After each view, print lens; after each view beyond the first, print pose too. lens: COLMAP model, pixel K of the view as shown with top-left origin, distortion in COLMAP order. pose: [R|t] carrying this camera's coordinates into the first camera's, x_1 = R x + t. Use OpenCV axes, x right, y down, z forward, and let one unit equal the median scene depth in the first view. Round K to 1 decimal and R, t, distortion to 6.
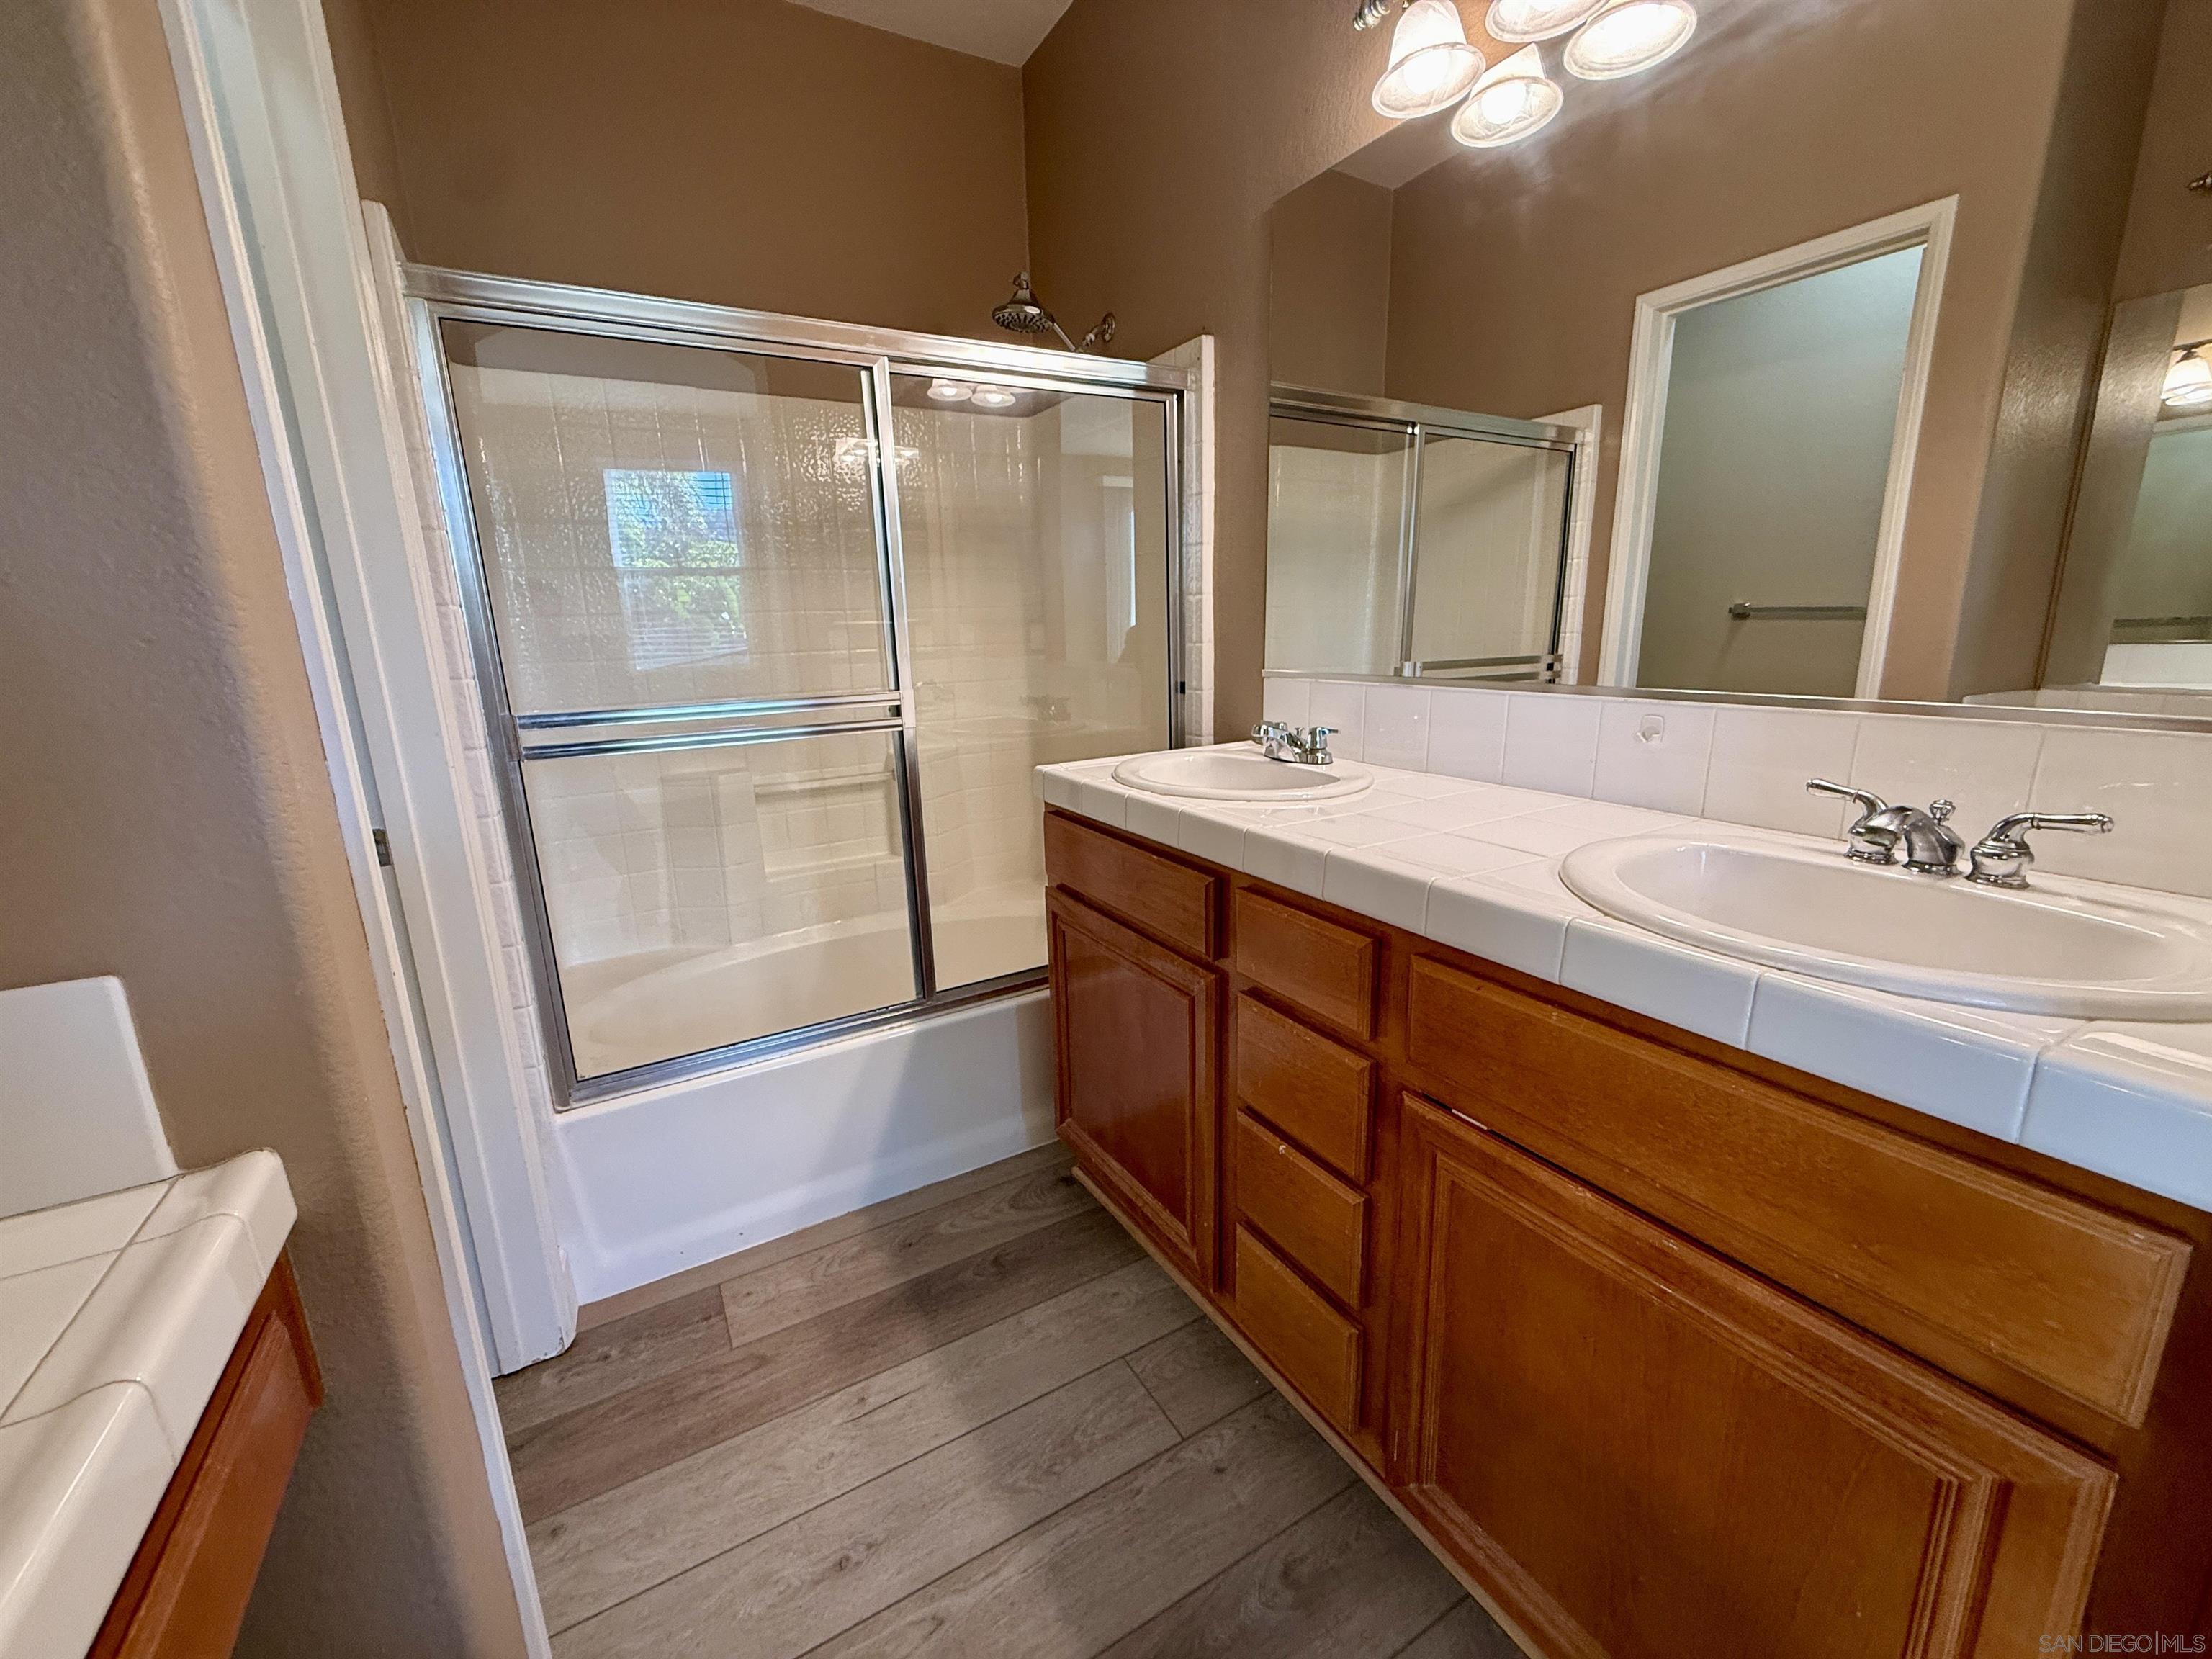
lens RADIAL K [[882.1, 0, 1104.3], [0, 882.1, 826.5], [0, 0, 1]] dist [-0.001046, 0.000343]
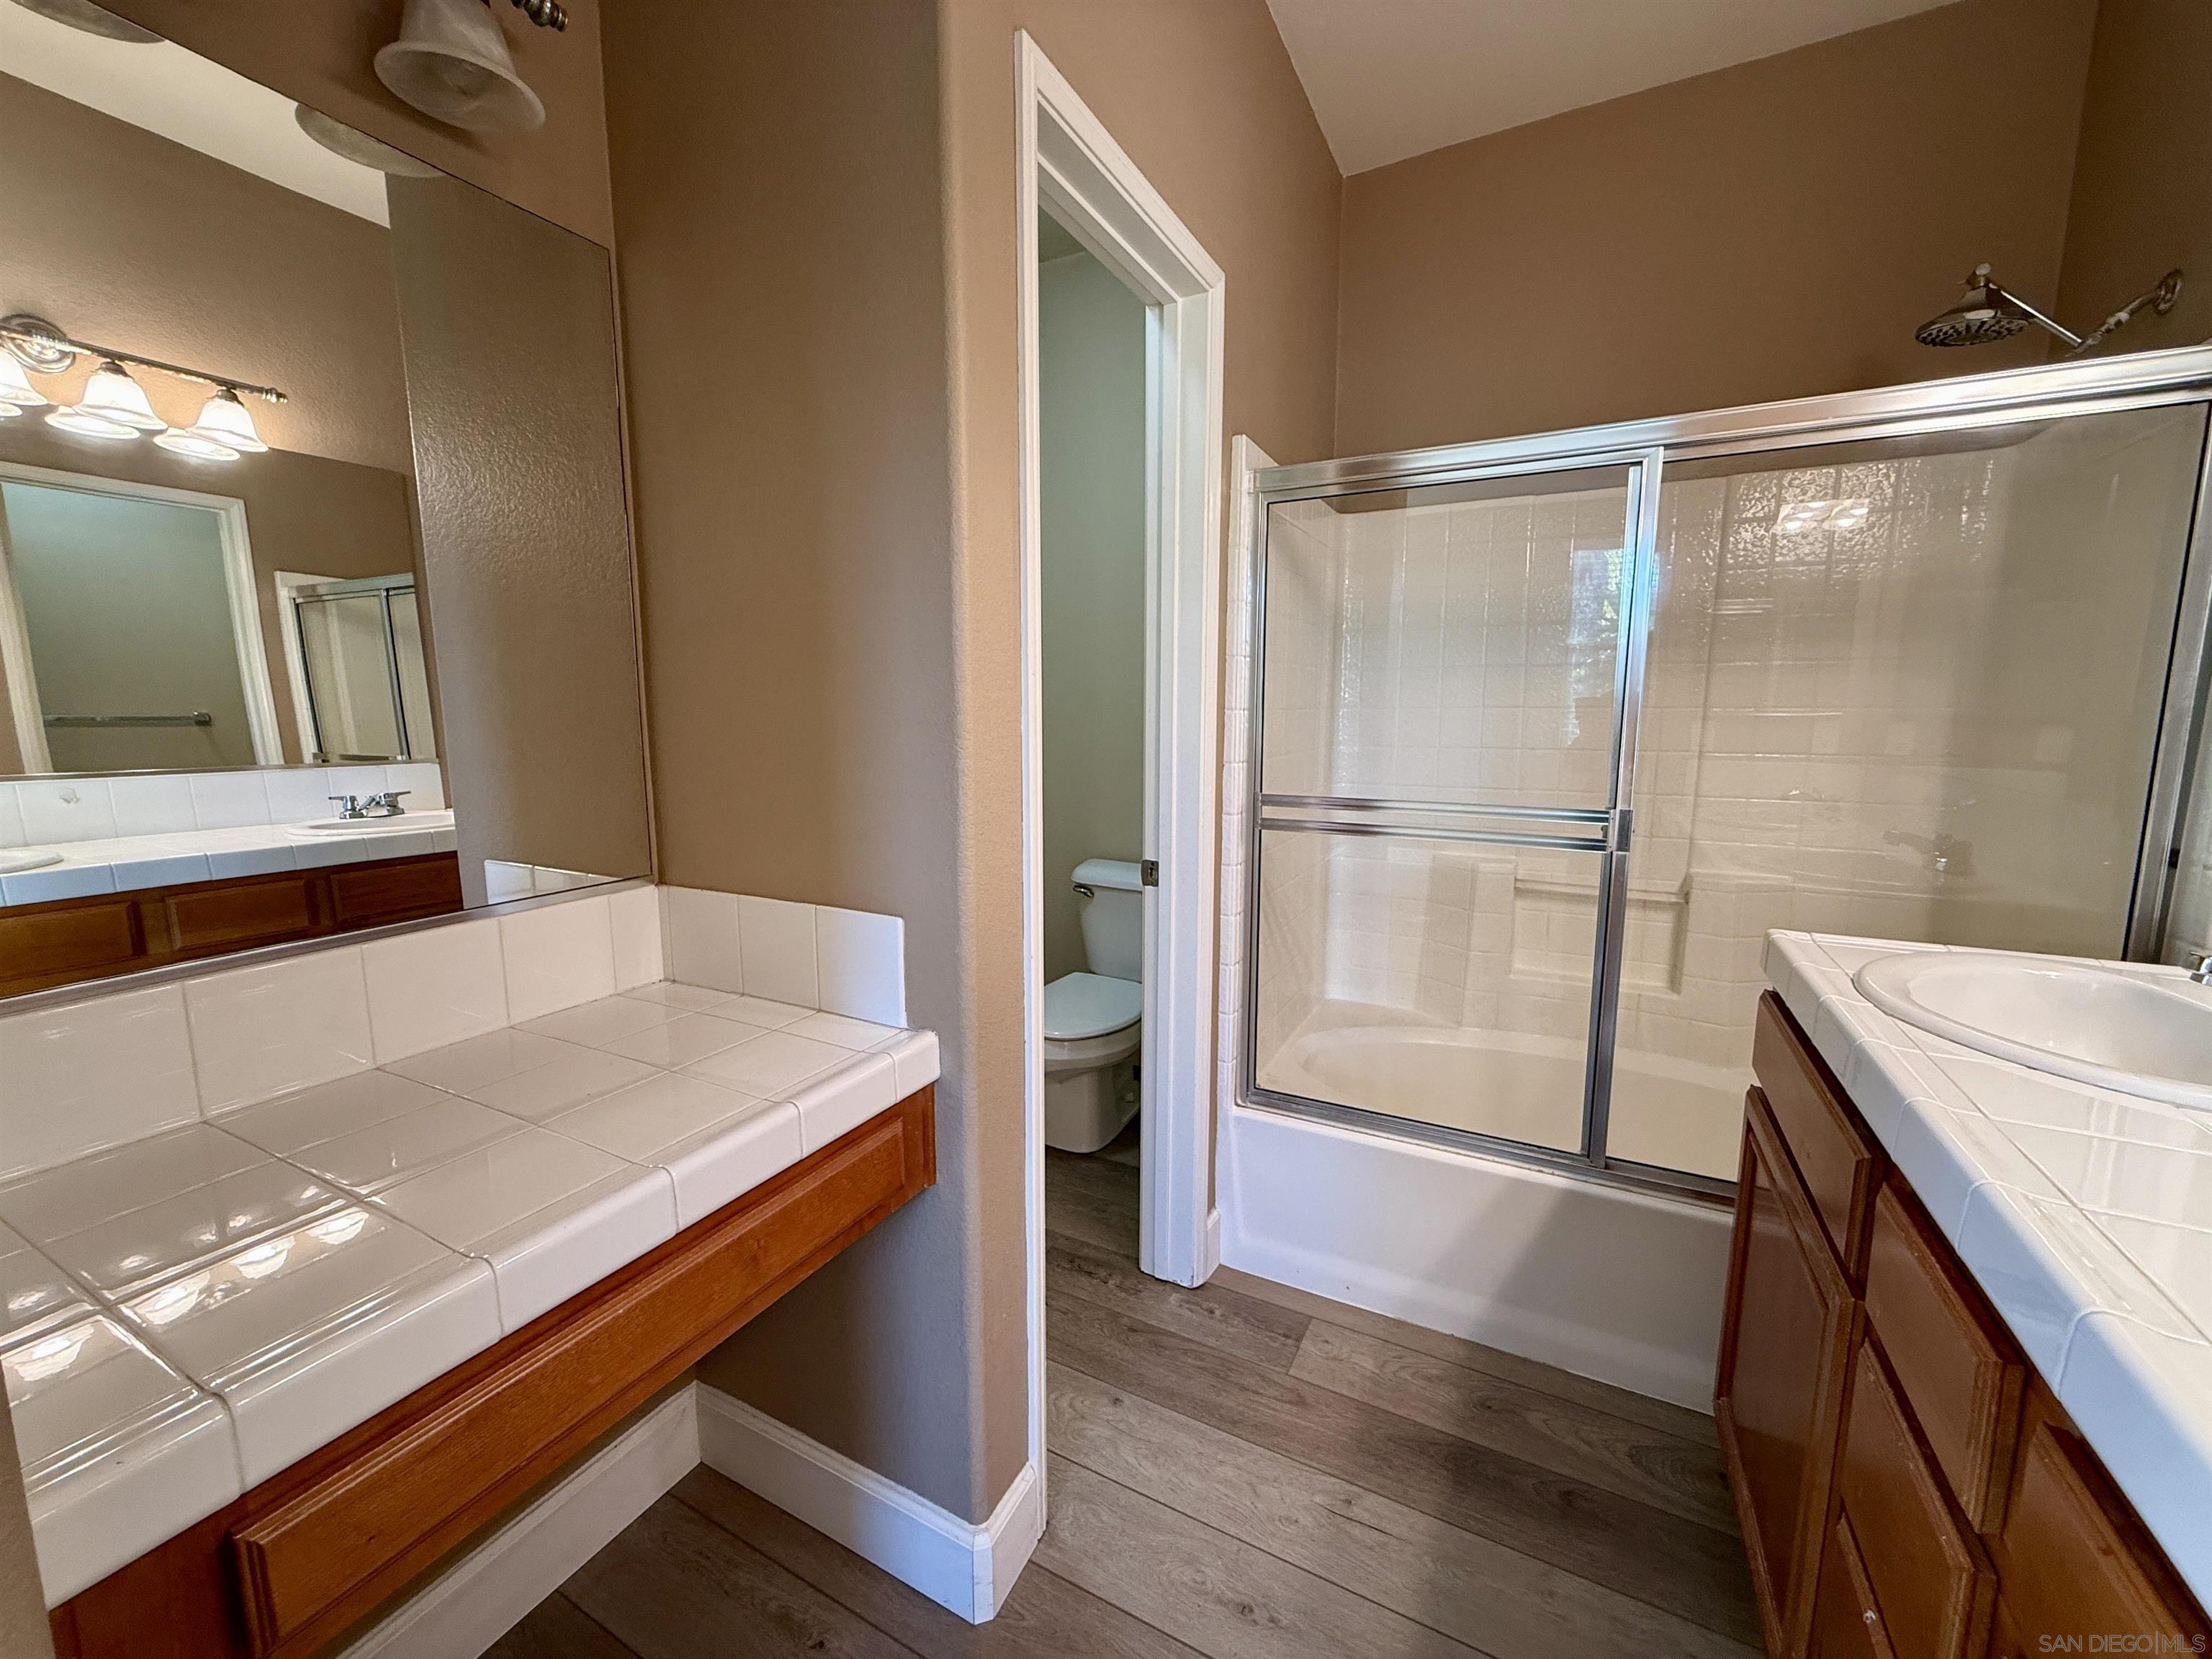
lens RADIAL K [[882.1, 0, 1103.2], [0, 882.1, 825.4], [0, 0, 1]] dist [-0.001046, 0.000343]
pose [[0.529707, 0.142706, -0.836090, 0.260833], [-0.203249, 0.978381, 0.038223, -0.071168], [0.823469, 0.149687, 0.547260, 0.091489]]
